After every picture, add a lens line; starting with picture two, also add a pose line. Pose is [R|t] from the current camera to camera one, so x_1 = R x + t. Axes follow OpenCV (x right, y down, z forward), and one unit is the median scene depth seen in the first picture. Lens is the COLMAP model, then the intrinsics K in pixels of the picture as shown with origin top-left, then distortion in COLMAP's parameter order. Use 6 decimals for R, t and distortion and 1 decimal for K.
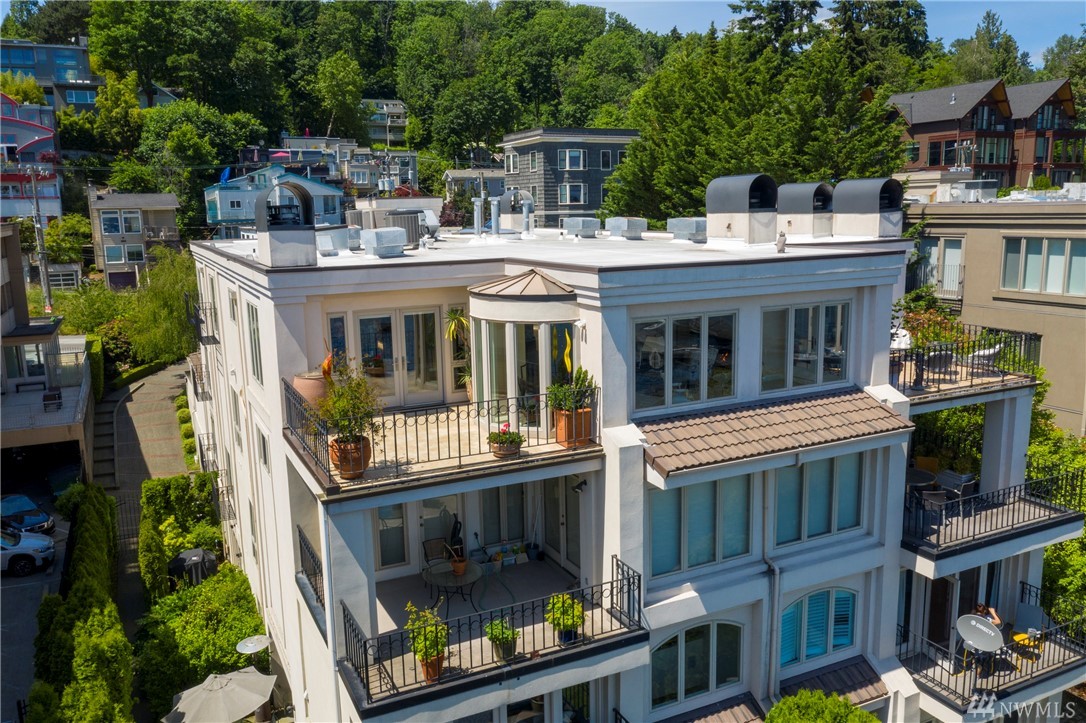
lens RADIAL K [[853.9, 0, 543.0], [0, 853.9, 361.5], [0, 0, 1]] dist [-0.008582, -0.002321]
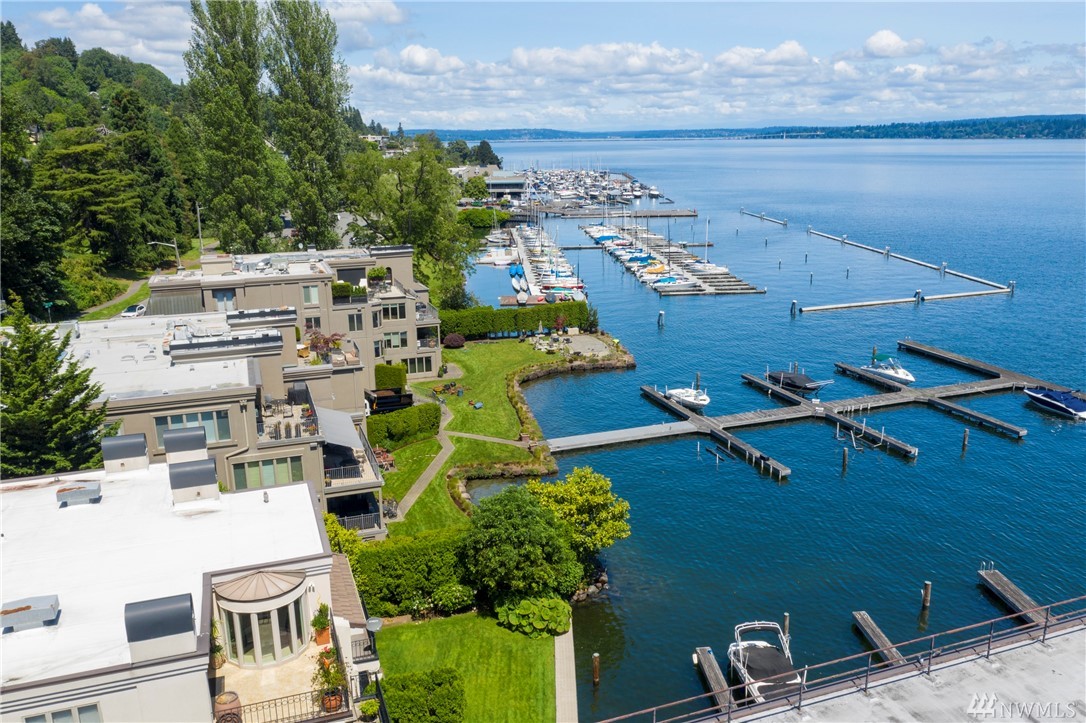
lens RADIAL K [[853.9, 0, 543.0], [0, 853.9, 361.5], [0, 0, 1]] dist [-0.008582, -0.002321]
pose [[0.106446, -0.233218, 0.966581, -0.960467], [0.185812, 0.959645, 0.211082, -0.486799], [-0.976803, 0.157133, 0.145485, 0.062794]]
